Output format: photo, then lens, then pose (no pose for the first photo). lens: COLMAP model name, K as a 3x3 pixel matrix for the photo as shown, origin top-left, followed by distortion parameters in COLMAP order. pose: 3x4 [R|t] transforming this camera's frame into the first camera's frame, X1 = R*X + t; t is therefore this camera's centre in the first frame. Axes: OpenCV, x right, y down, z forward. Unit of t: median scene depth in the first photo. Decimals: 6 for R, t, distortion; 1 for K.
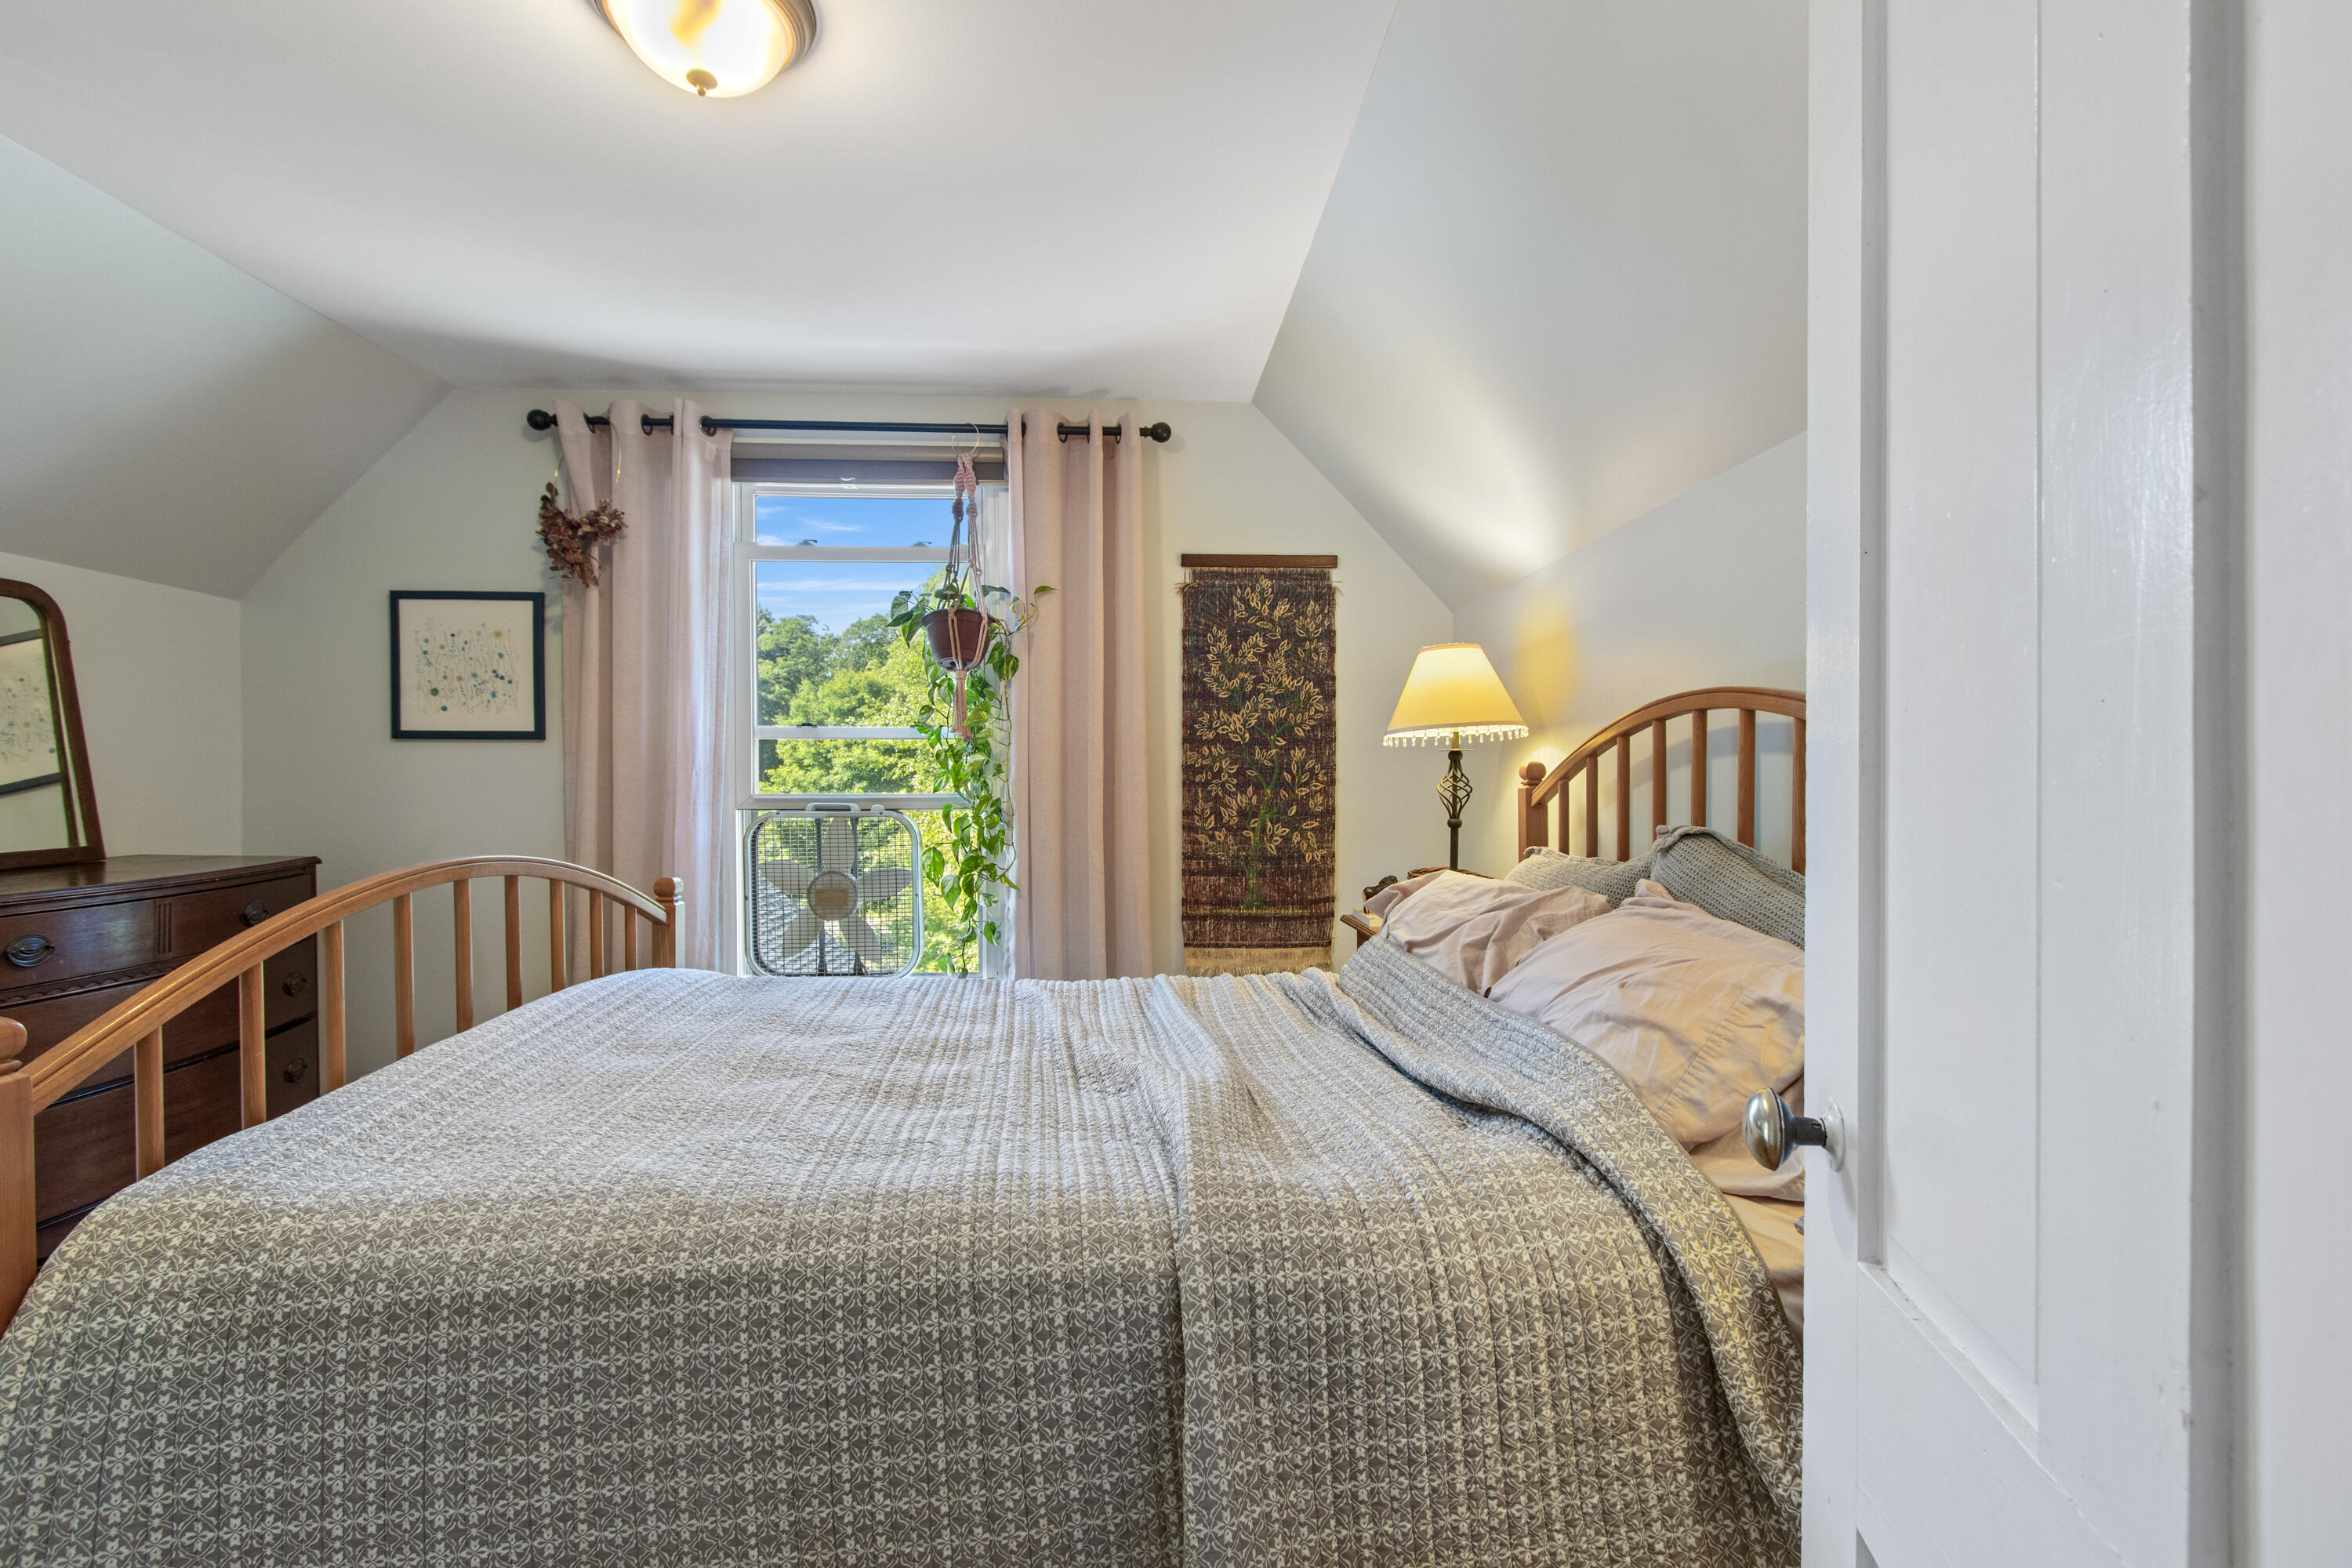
lens RADIAL K [[1120.6, 0, 1165.8], [0, 1120.6, 797.1], [0, 0, 1]] dist [0.009734, -0.000213]
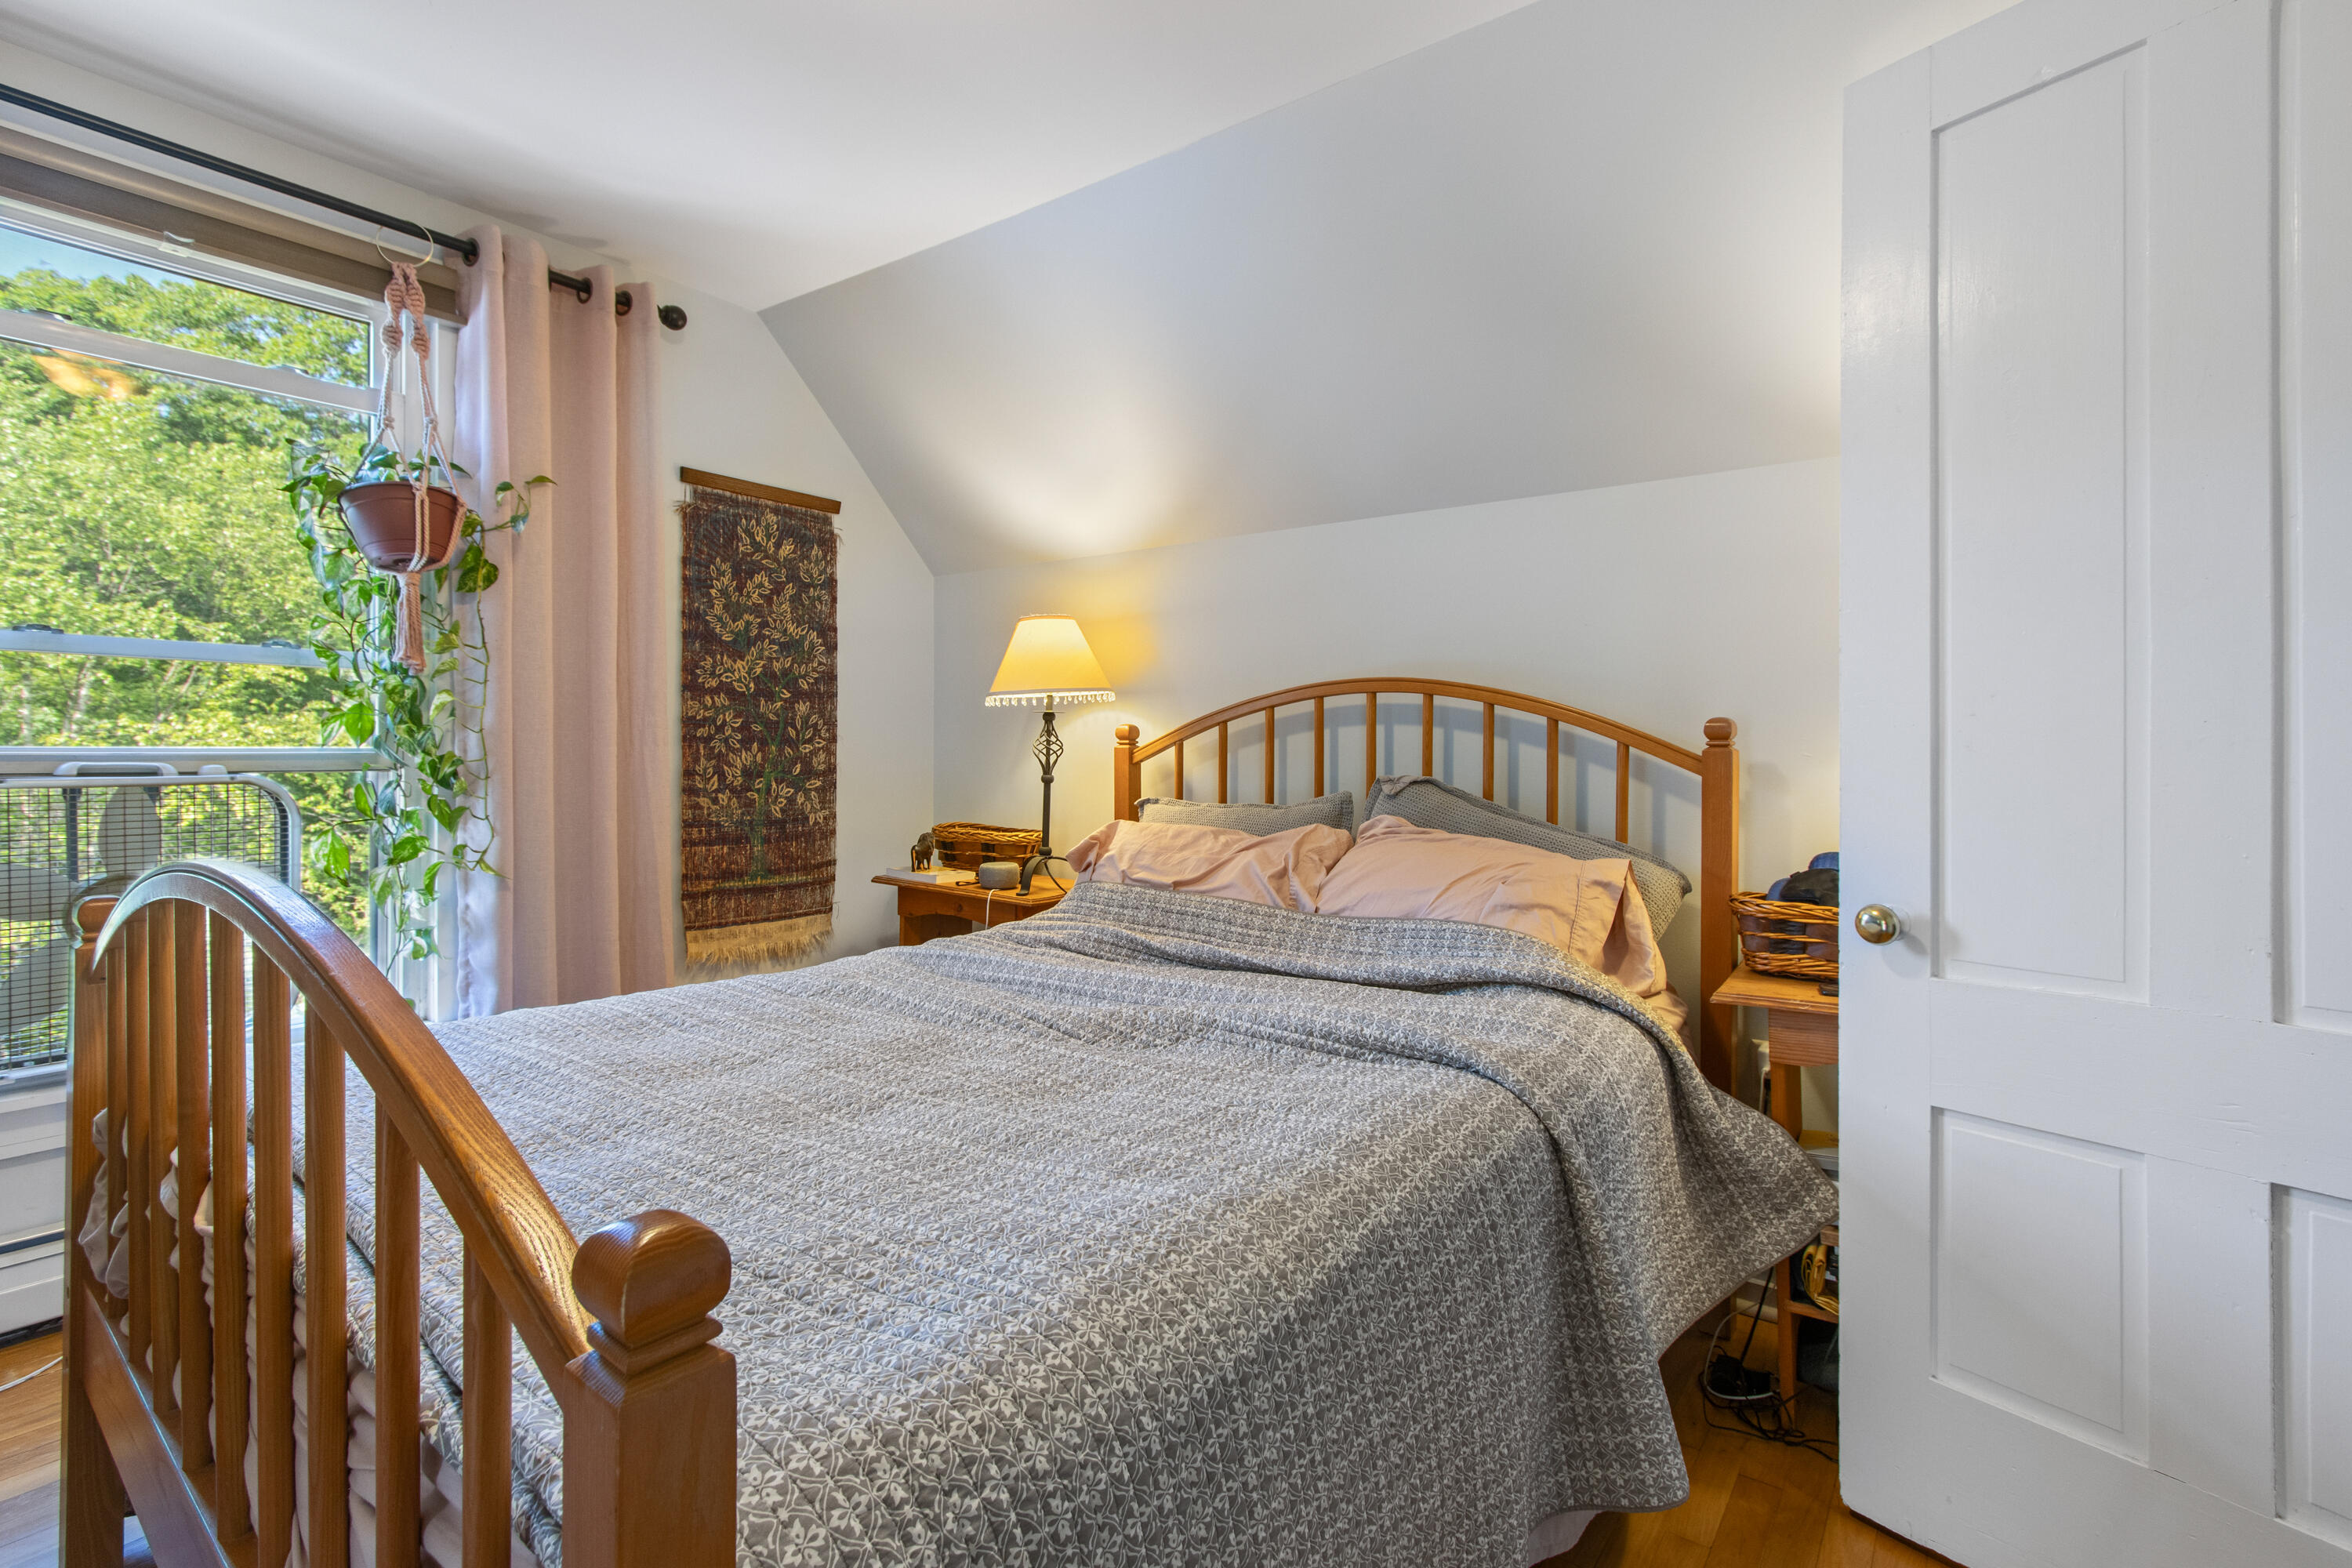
lens RADIAL K [[1120.6, 0, 1195.4], [0, 1120.6, 752.3], [0, 0, 1]] dist [0.009734, -0.000213]
pose [[0.621591, 0.003222, 0.783335, -0.407345], [-0.001645, 0.999995, -0.002808, 0.000234], [-0.783340, 0.000457, 0.621593, 0.169129]]
